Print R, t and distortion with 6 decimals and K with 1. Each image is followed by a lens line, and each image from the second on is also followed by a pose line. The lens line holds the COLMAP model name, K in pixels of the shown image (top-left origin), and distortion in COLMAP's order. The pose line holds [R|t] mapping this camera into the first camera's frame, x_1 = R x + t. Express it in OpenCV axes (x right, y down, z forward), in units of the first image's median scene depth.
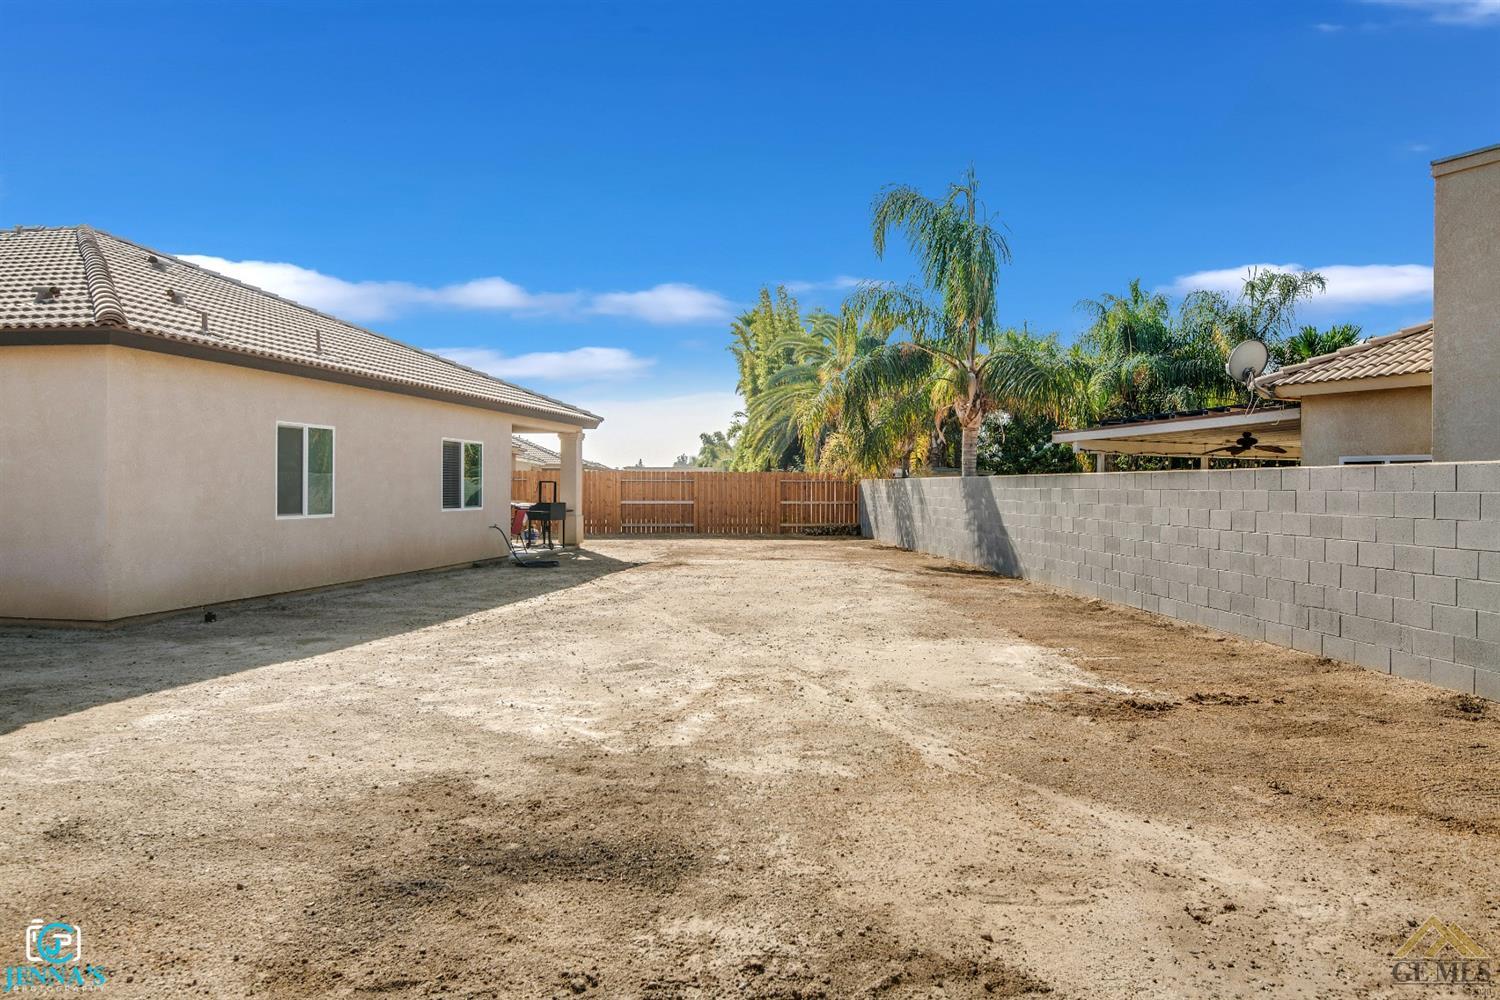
lens RADIAL K [[1001.3, 0, 749.2], [0, 1001.3, 495.1], [0, 0, 1]] dist [0.045599, -0.049430]
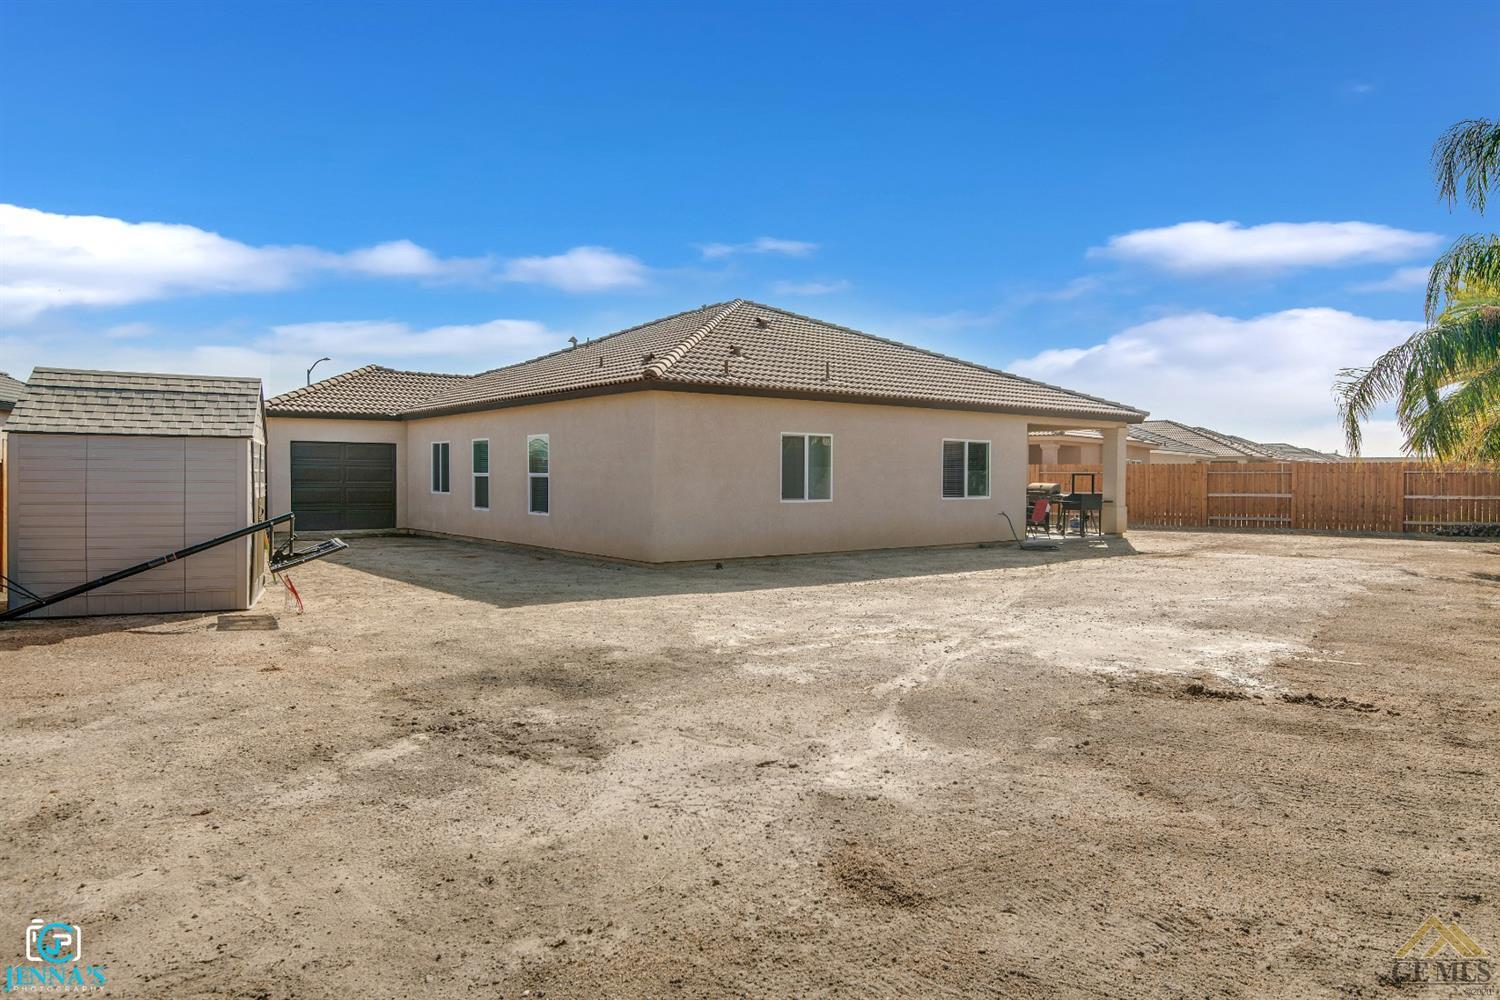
lens RADIAL K [[959.8, 0, 750.0], [0, 959.8, 500.0], [0, 0, 1]] dist [0.037024, 0.000356]
pose [[0.738137, 0.013247, -0.674521, 0.385007], [-0.004838, 0.999885, 0.014343, 0.001818], [0.674634, -0.007323, 0.738116, -0.016206]]
